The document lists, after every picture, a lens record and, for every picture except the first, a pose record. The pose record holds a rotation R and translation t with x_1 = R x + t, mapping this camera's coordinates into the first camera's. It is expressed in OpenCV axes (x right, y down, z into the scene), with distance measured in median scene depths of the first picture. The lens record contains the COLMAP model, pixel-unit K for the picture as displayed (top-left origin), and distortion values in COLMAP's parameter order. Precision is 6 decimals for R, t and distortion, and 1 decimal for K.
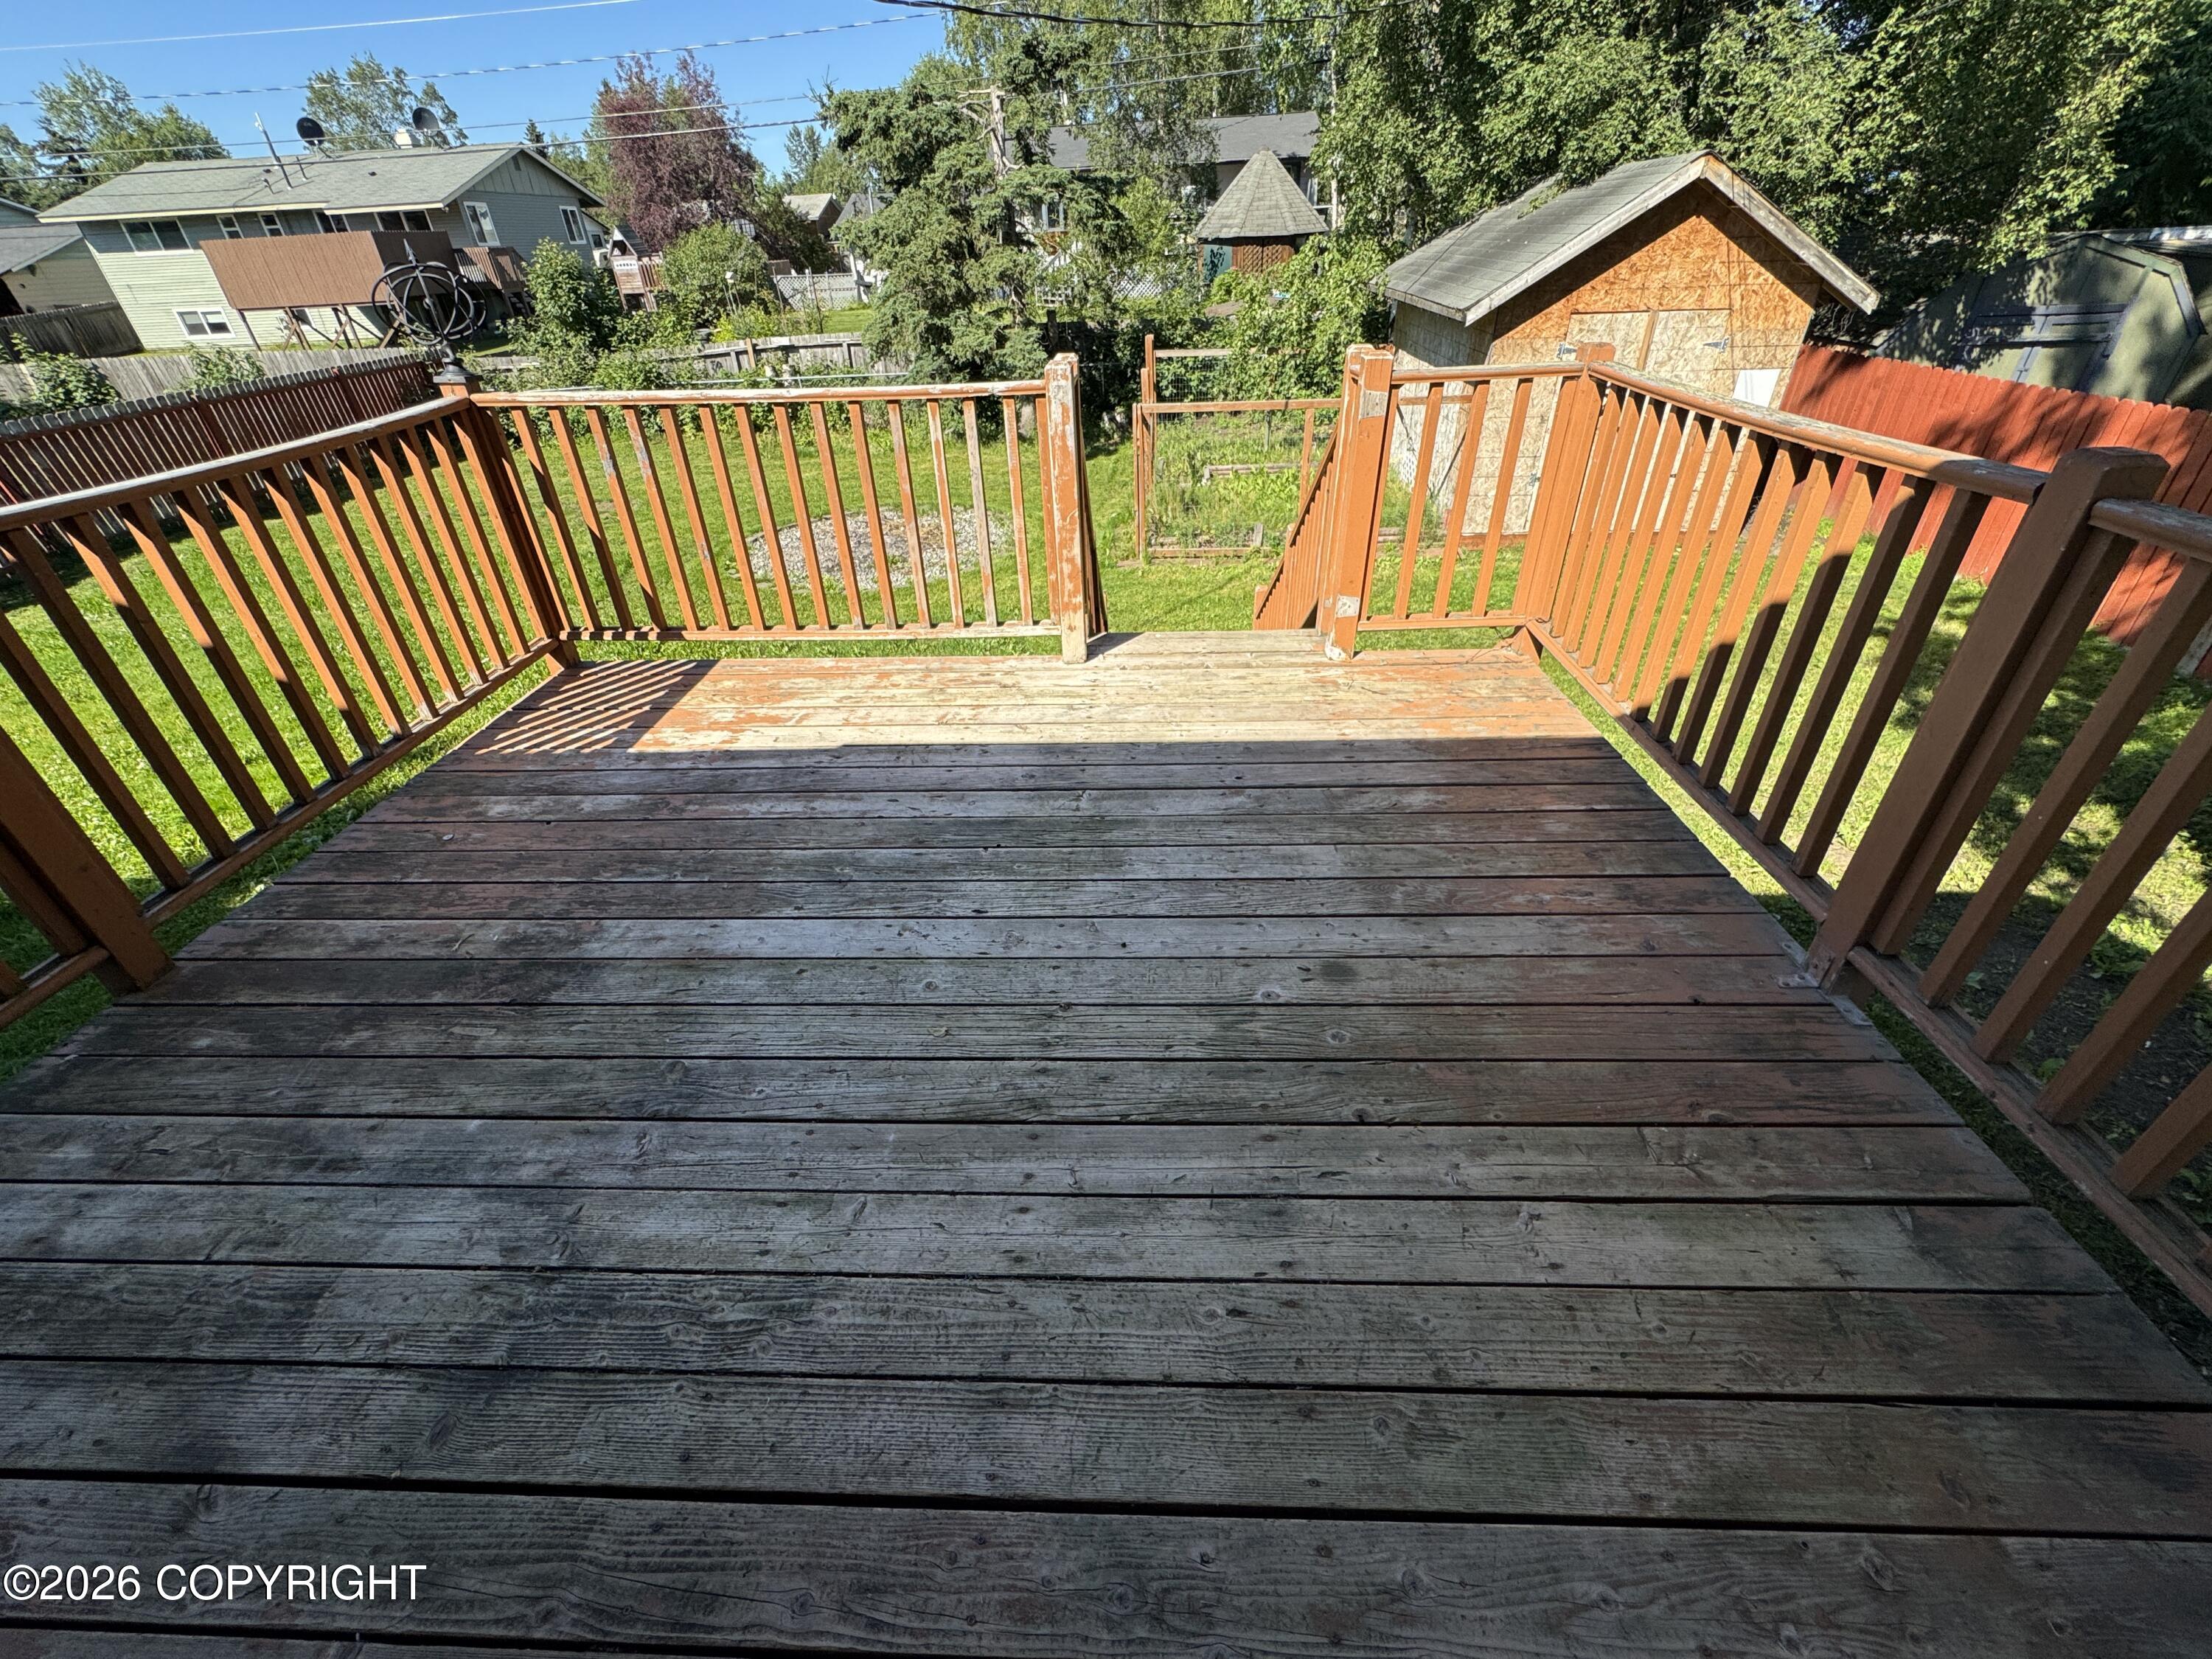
lens RADIAL K [[895.3, 0, 1106.8], [0, 895.3, 832.1], [0, 0, 1]] dist [-0.001950, 0.000323]
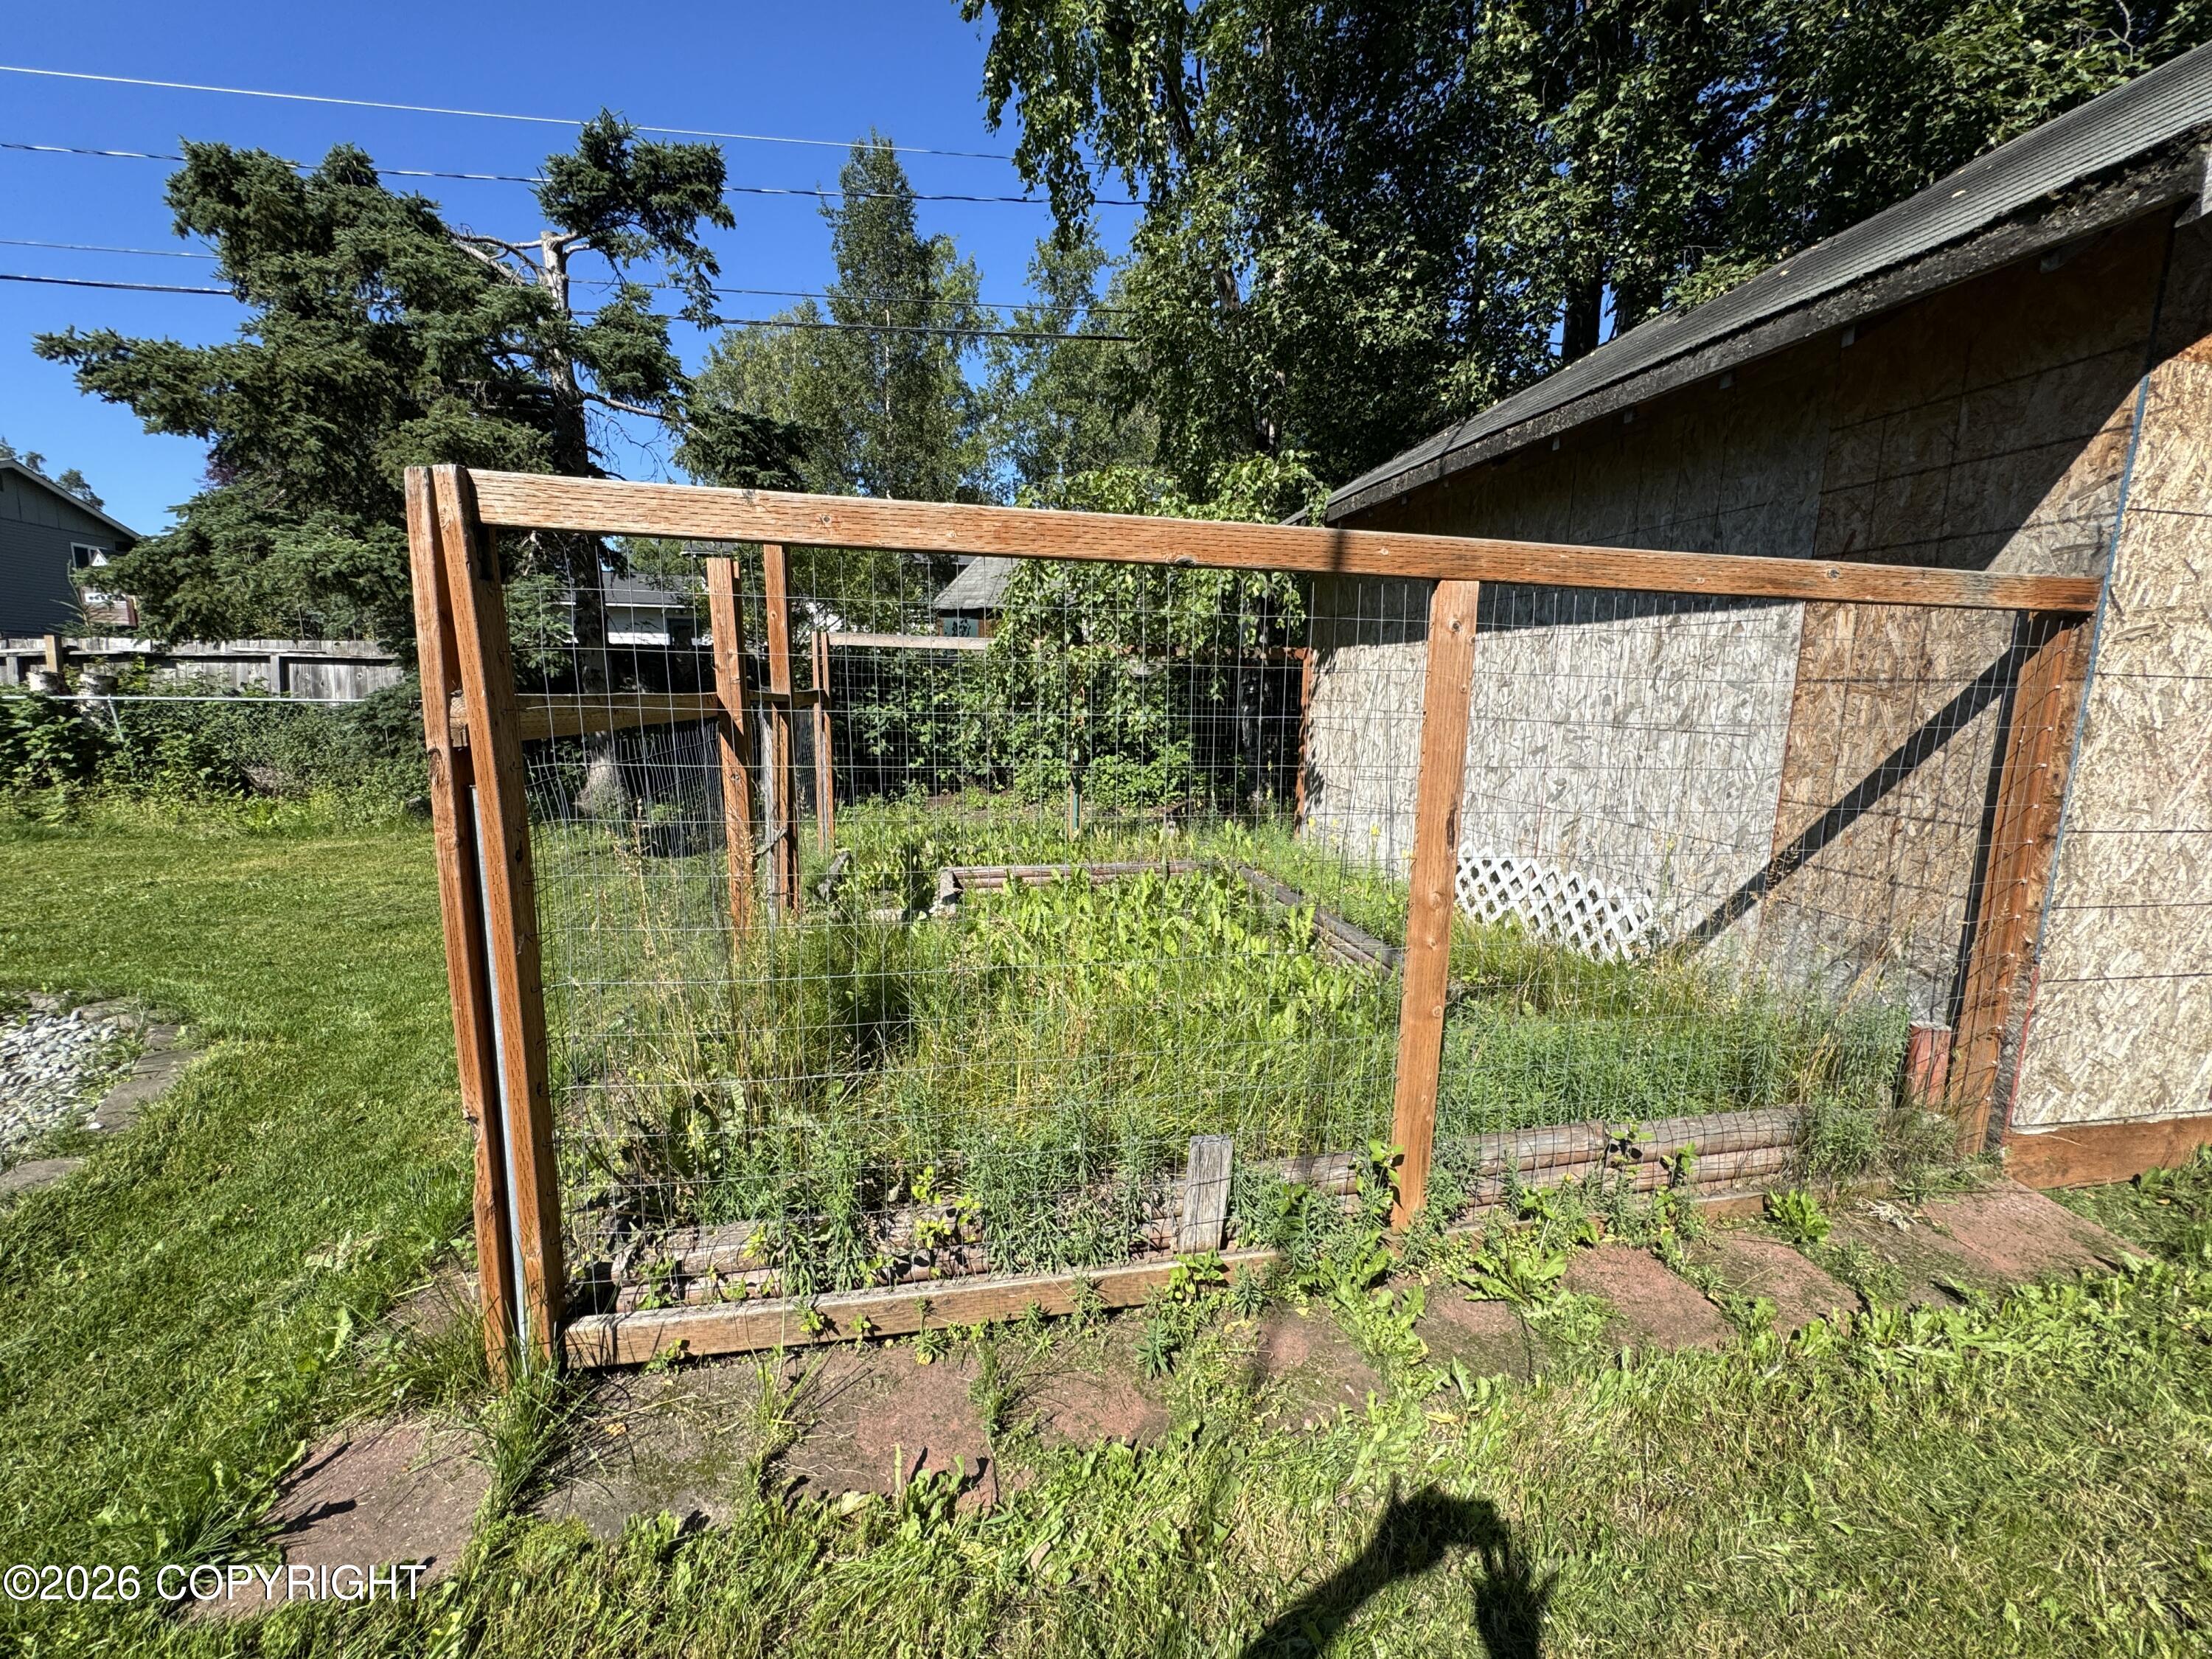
lens RADIAL K [[895.3, 0, 1106.8], [0, 895.3, 832.1], [0, 0, 1]] dist [-0.001950, 0.000323]
pose [[0.964044, 0.020233, 0.264972, 0.113040], [0.093491, 0.907532, -0.409444, -0.384045], [-0.248755, 0.419494, 0.873009, 0.948915]]
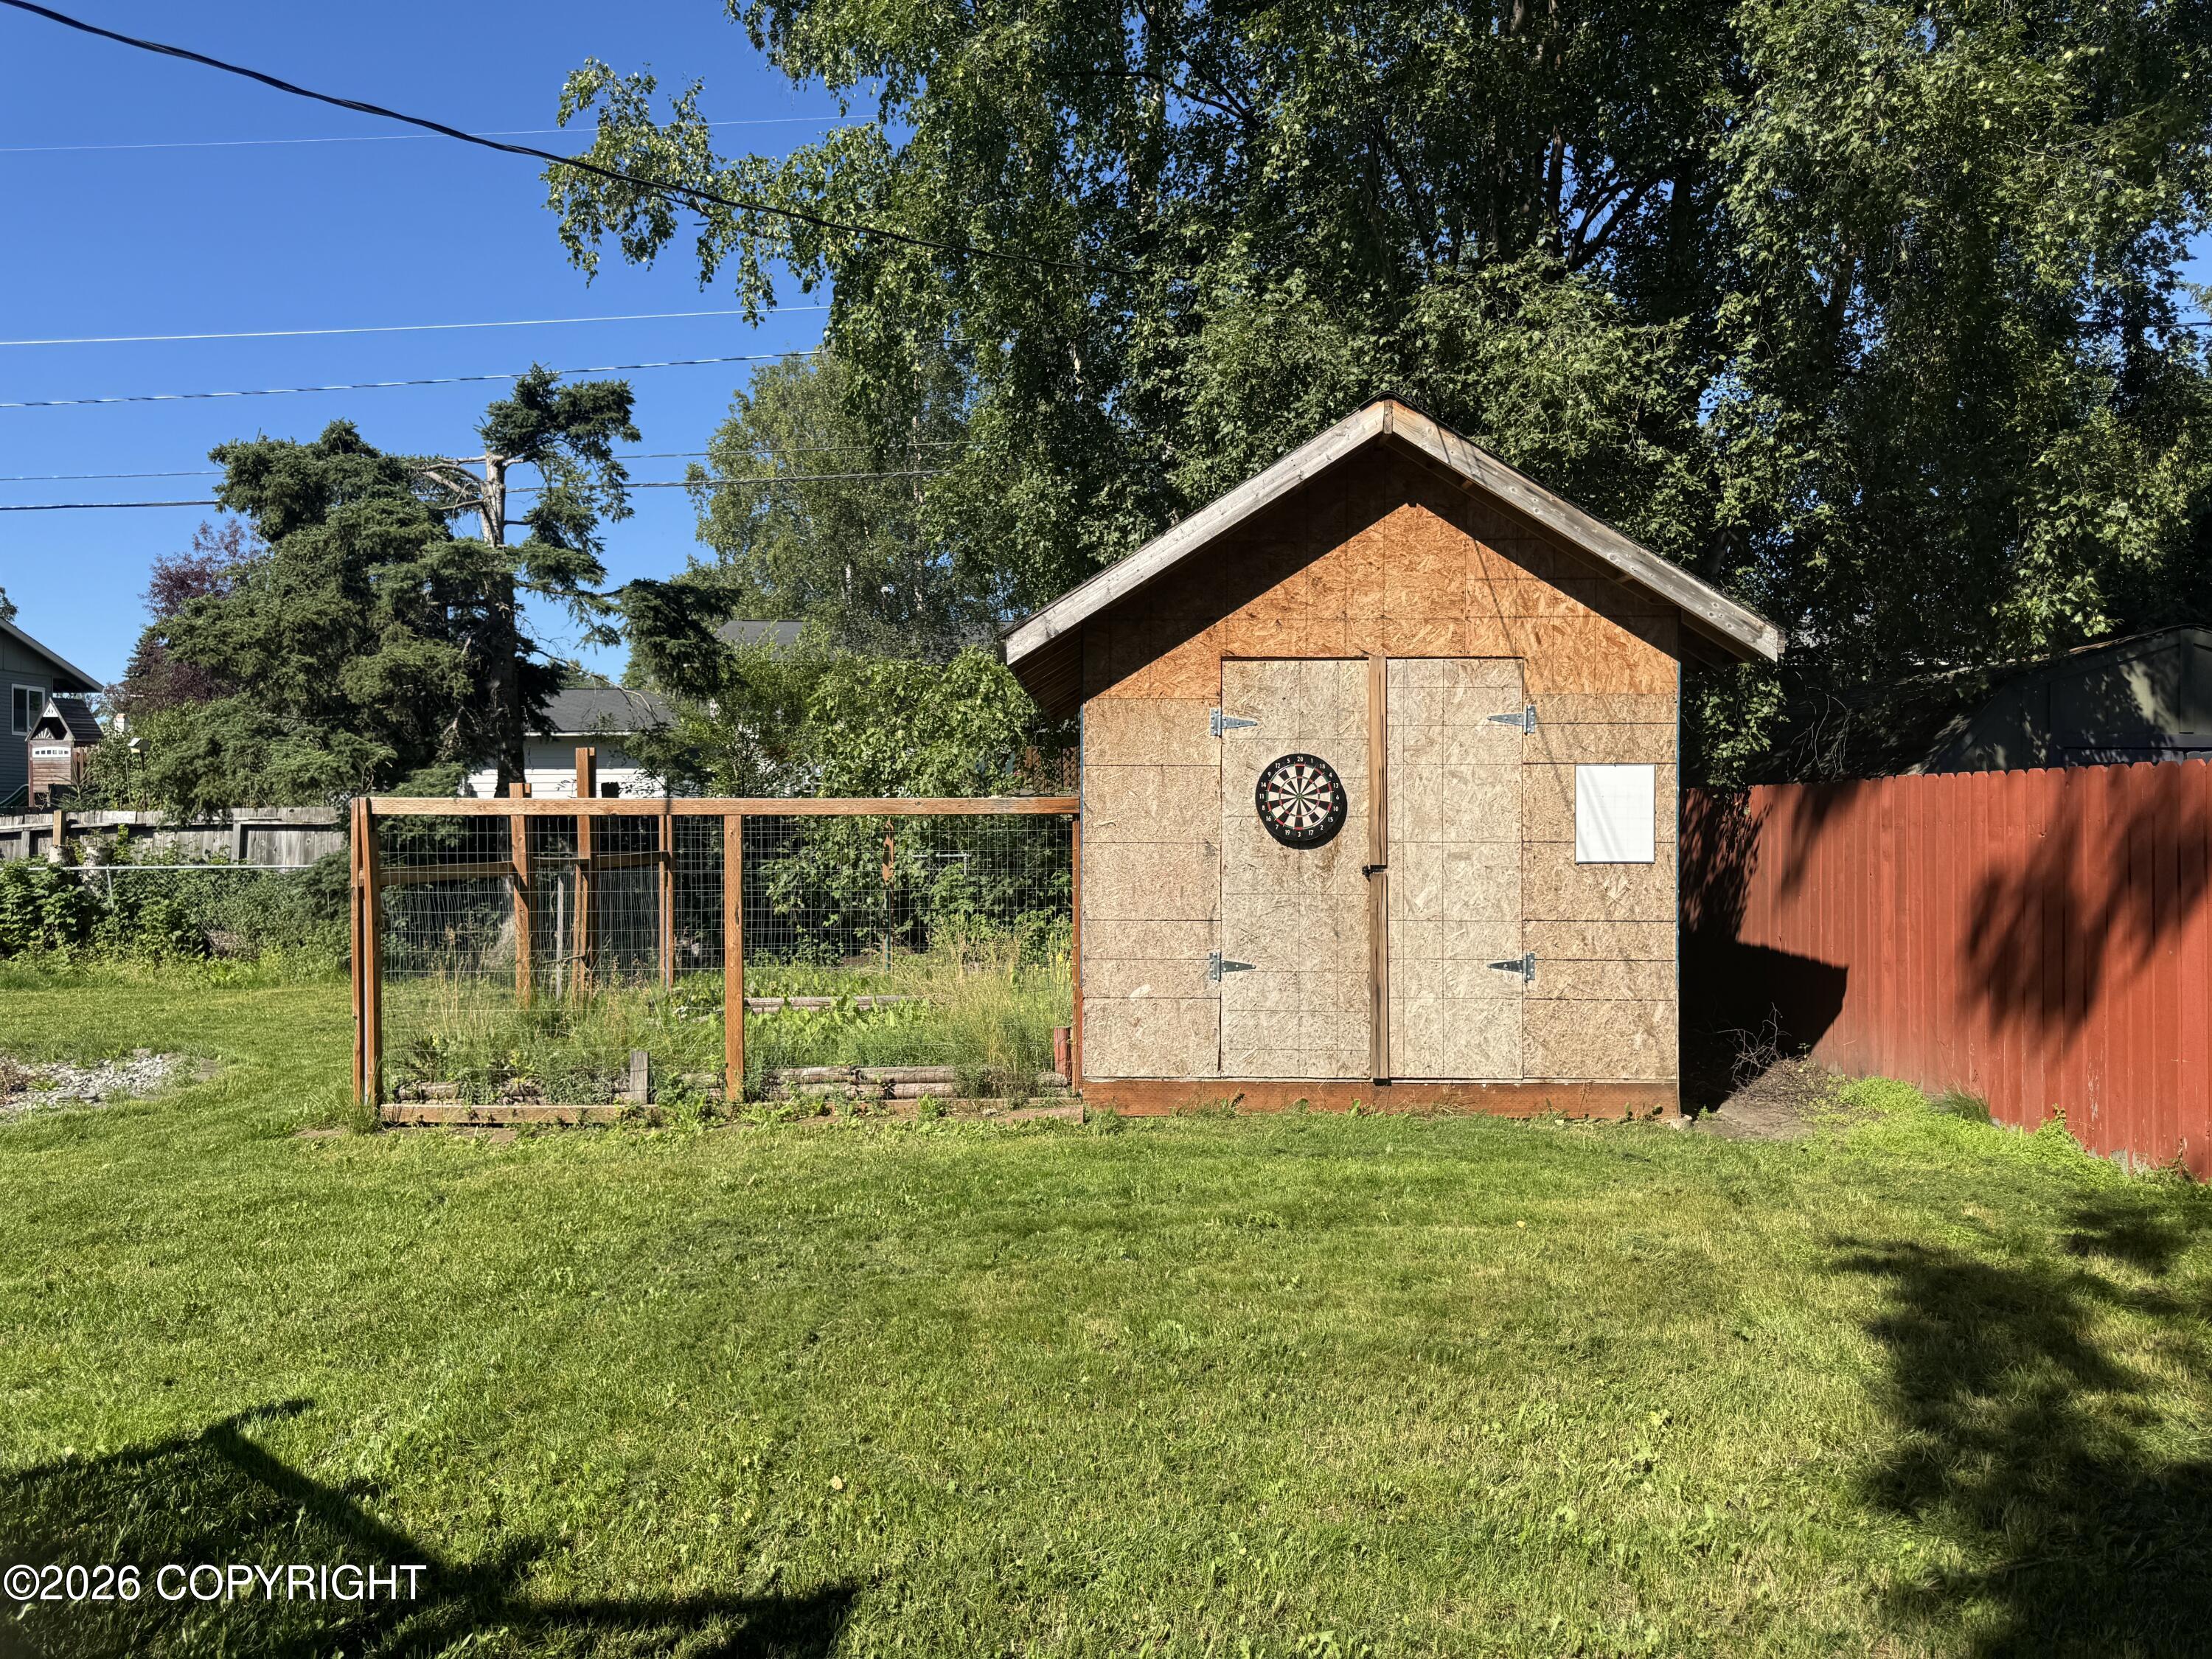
lens RADIAL K [[1578.7, 0, 1108.0], [0, 1578.7, 840.2], [0, 0, 1]] dist [0.055335, -0.058857]
pose [[0.998136, 0.037880, 0.047856, 0.422102], [-0.005574, 0.837390, -0.546578, -0.004943], [-0.060778, 0.545292, 0.836040, 0.316320]]
